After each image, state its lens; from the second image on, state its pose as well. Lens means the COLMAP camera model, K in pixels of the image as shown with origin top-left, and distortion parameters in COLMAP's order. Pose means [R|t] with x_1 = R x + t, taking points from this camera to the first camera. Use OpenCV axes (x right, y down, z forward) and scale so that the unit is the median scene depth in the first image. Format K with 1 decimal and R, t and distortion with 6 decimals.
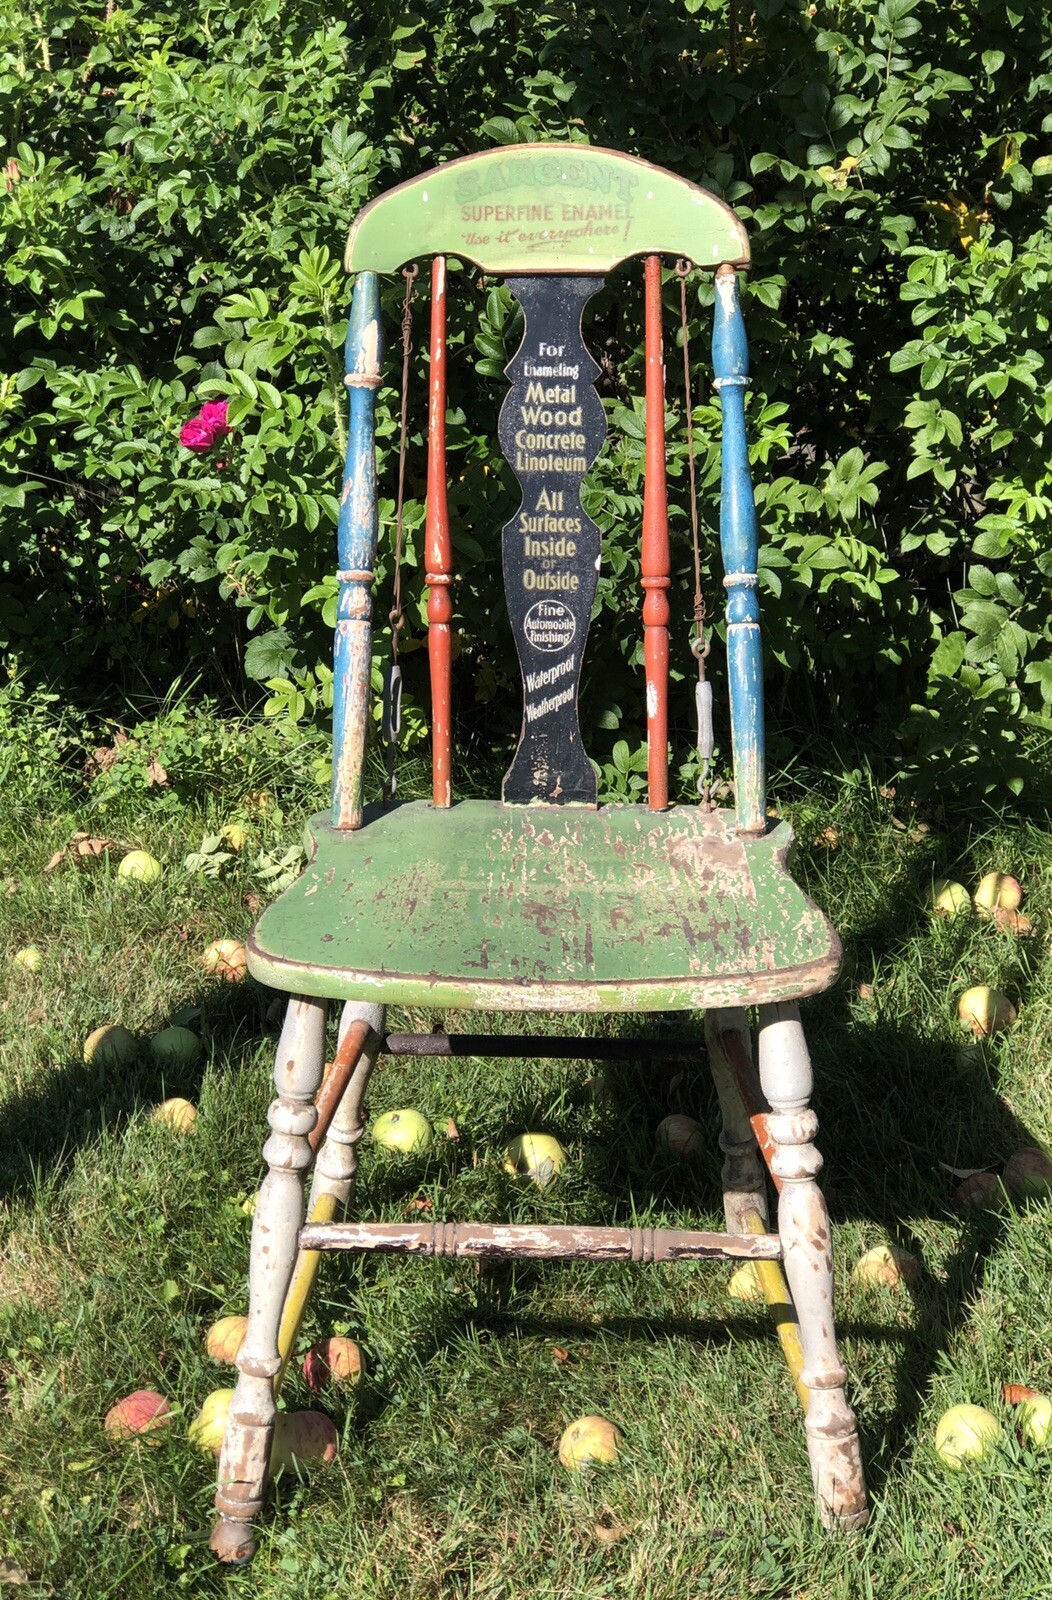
lens RADIAL K [[2901.5, 0, 525.6], [0, 2901.5, 800.7], [0, 0, 1]] dist [0.073525, 0.000000]
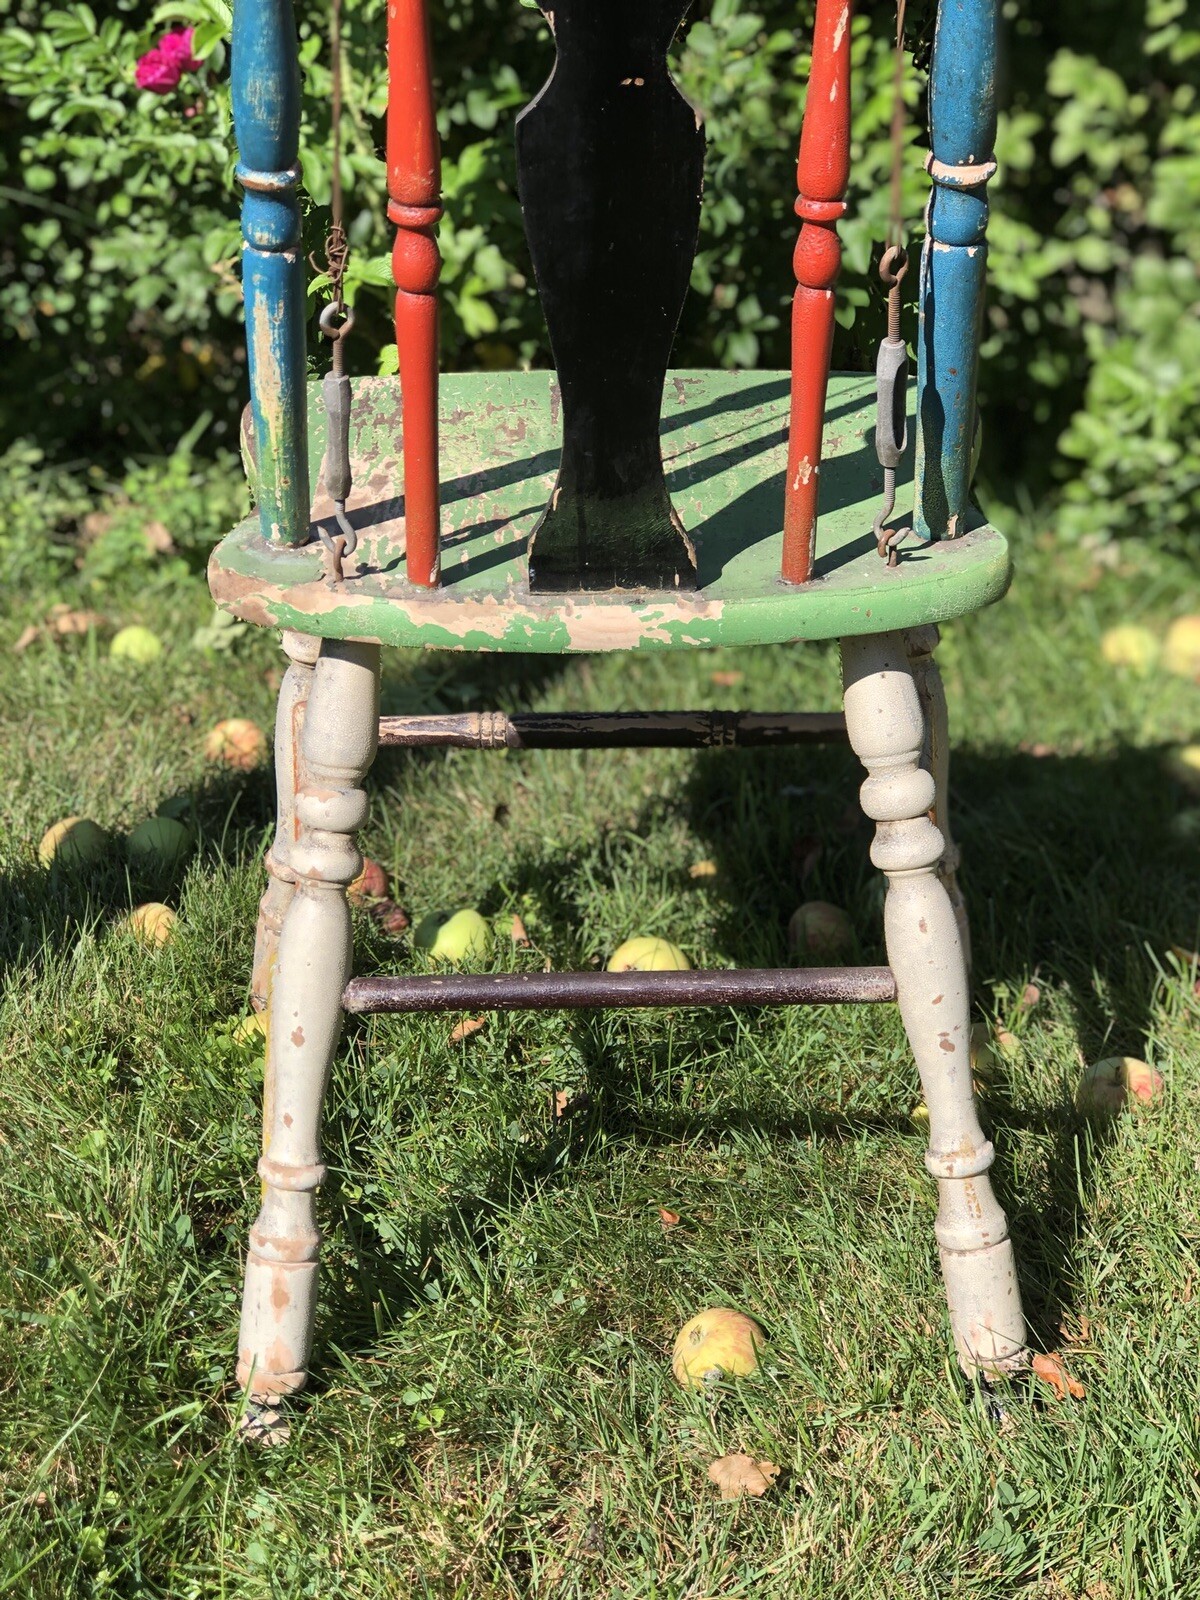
lens RADIAL K [[2467.7, 0, 606.2], [0, 2467.7, 805.1], [0, 0, 1]] dist [0.039503, 0.000000]
pose [[0.999186, -0.037630, -0.014567, 0.007026], [0.037853, 0.999165, 0.015385, 0.062489], [0.013975, -0.015924, 0.999776, 0.315682]]
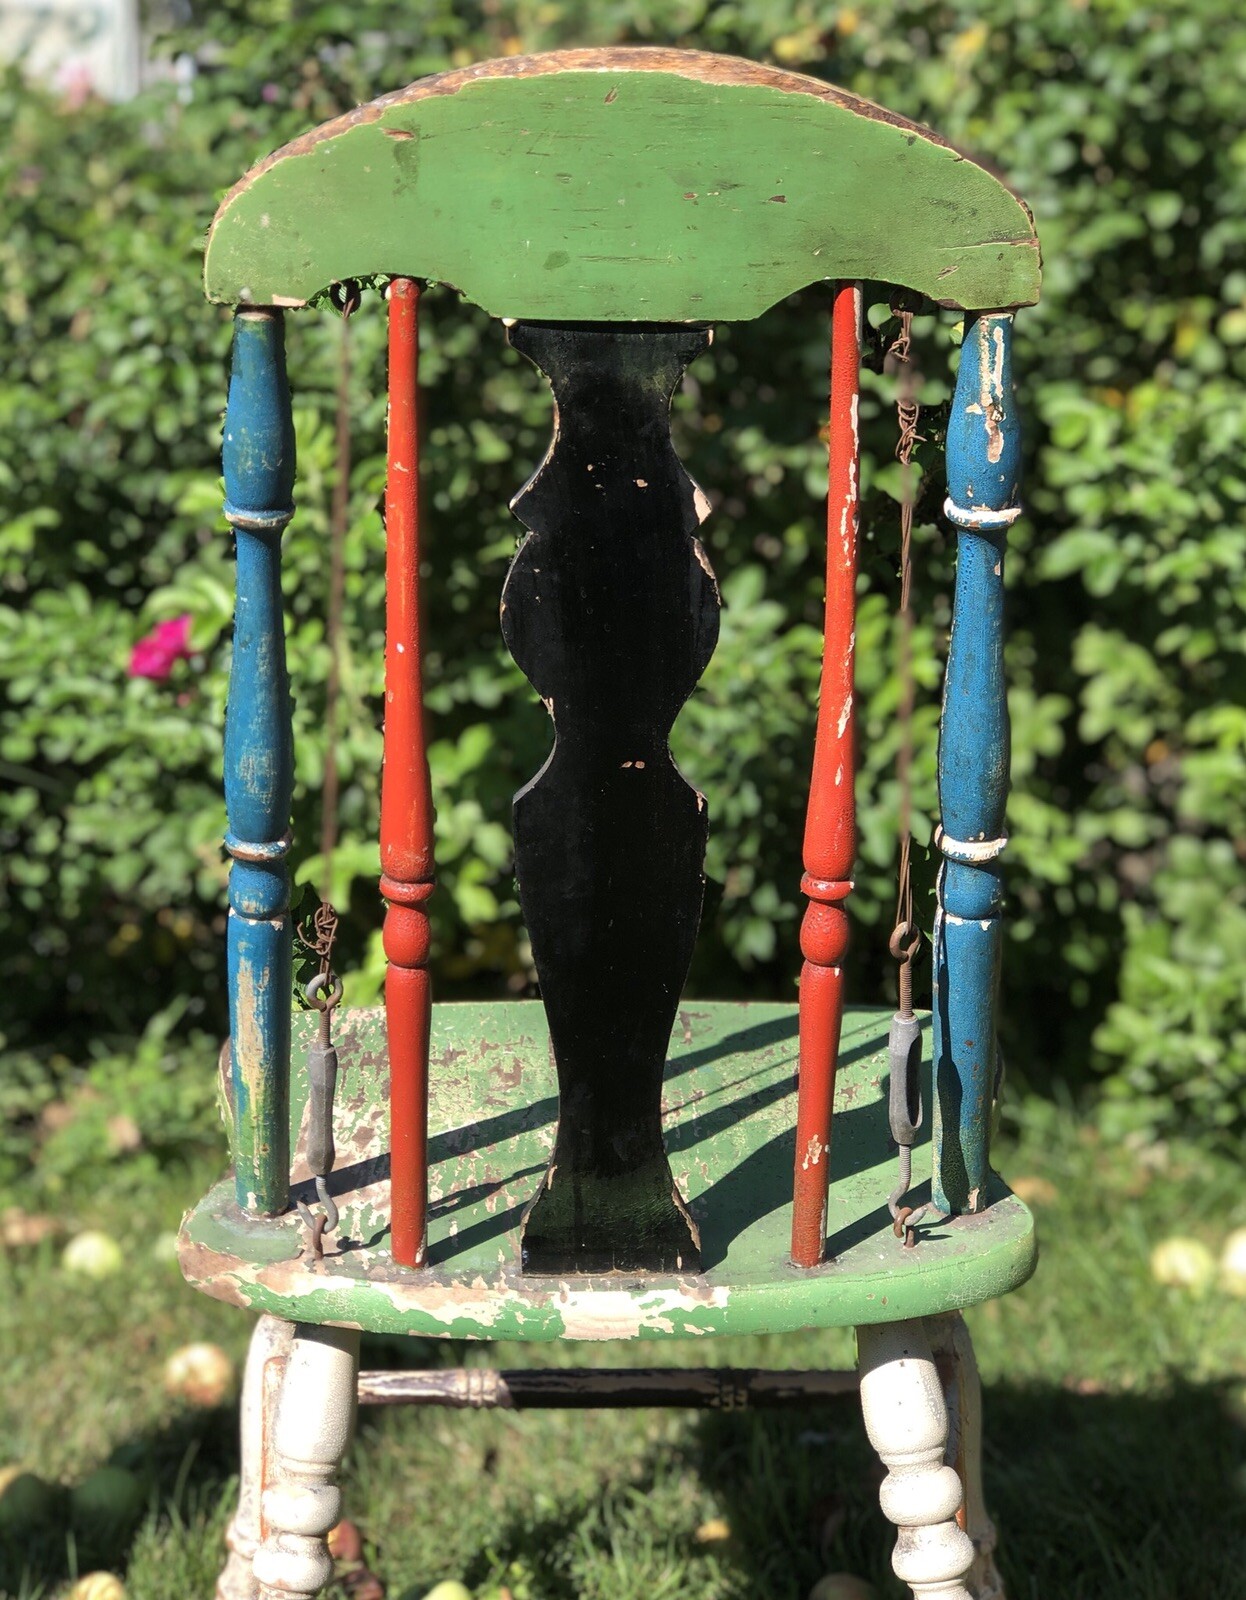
lens RADIAL K [[2723.1, 0, 633.1], [0, 2723.1, 759.4], [0, 0, 1]] dist [0.058380, 0.000000]
pose [[0.999464, -0.032710, -0.001285, 0.009821], [0.031825, 0.980118, -0.195847, 0.040234], [0.007665, 0.195701, 0.980634, 0.297448]]
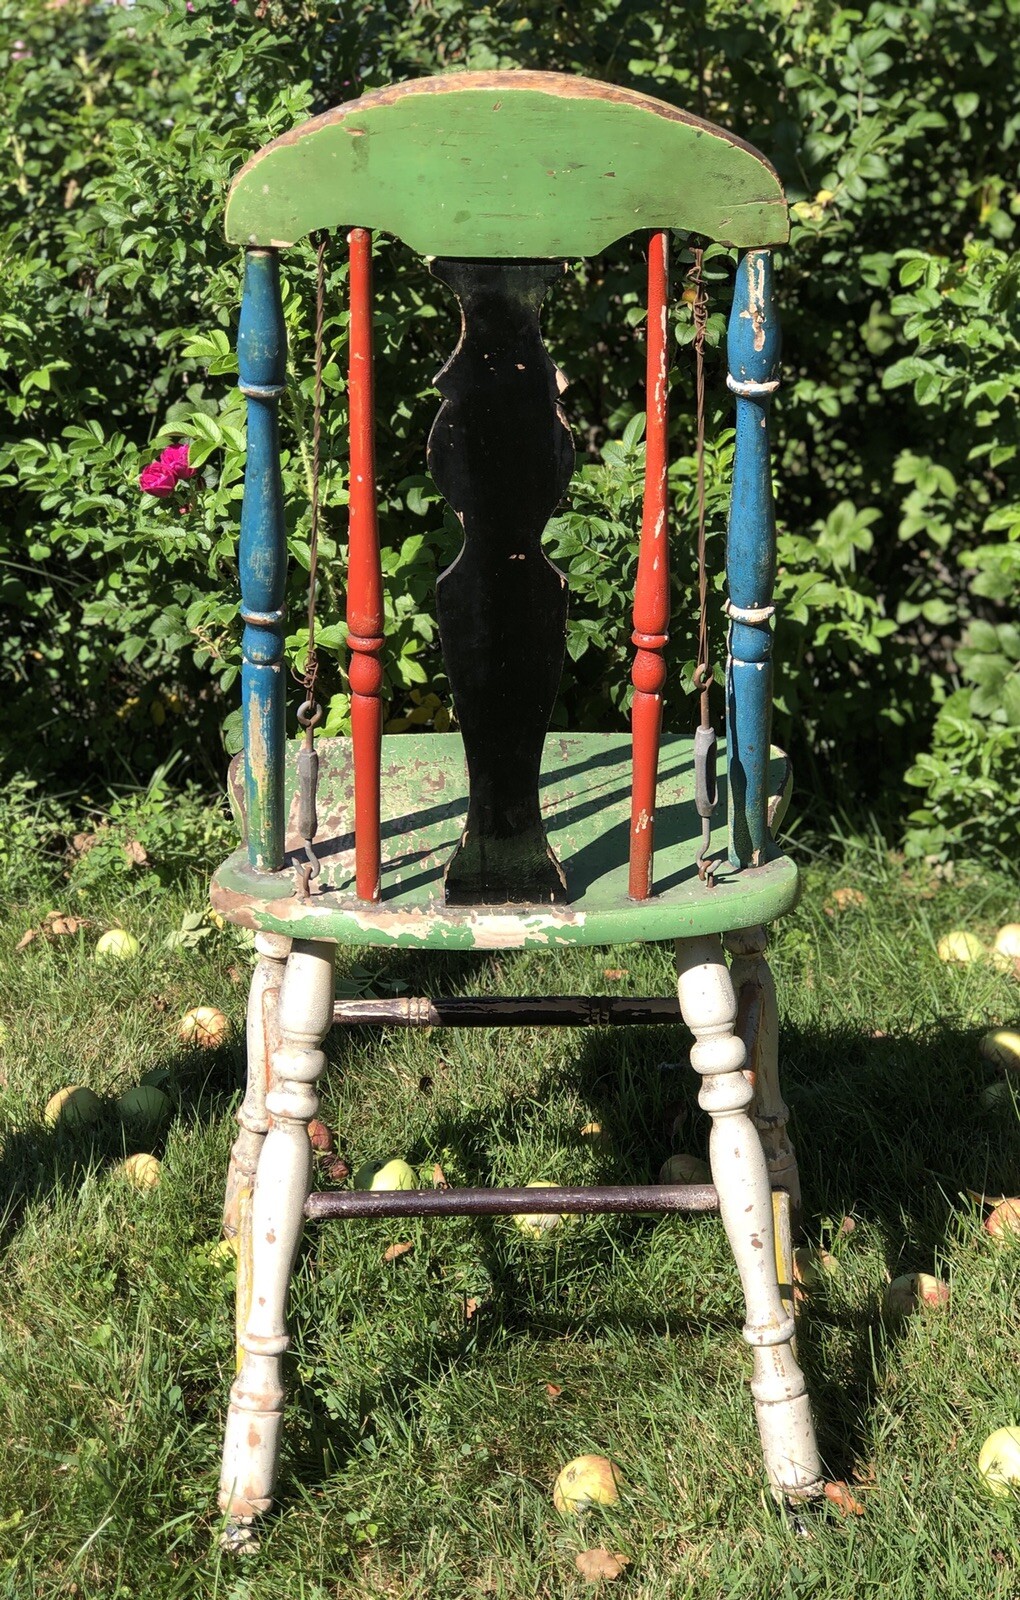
lens RADIAL K [[2595.2, 0, 564.7], [0, 2595.2, 861.4], [0, 0, 1]] dist [0.007084, 0.000000]
pose [[0.999345, -0.036119, -0.002284, 0.017641], [0.035807, 0.995941, -0.082584, 0.072099], [0.005258, 0.082448, 0.996581, 0.149014]]
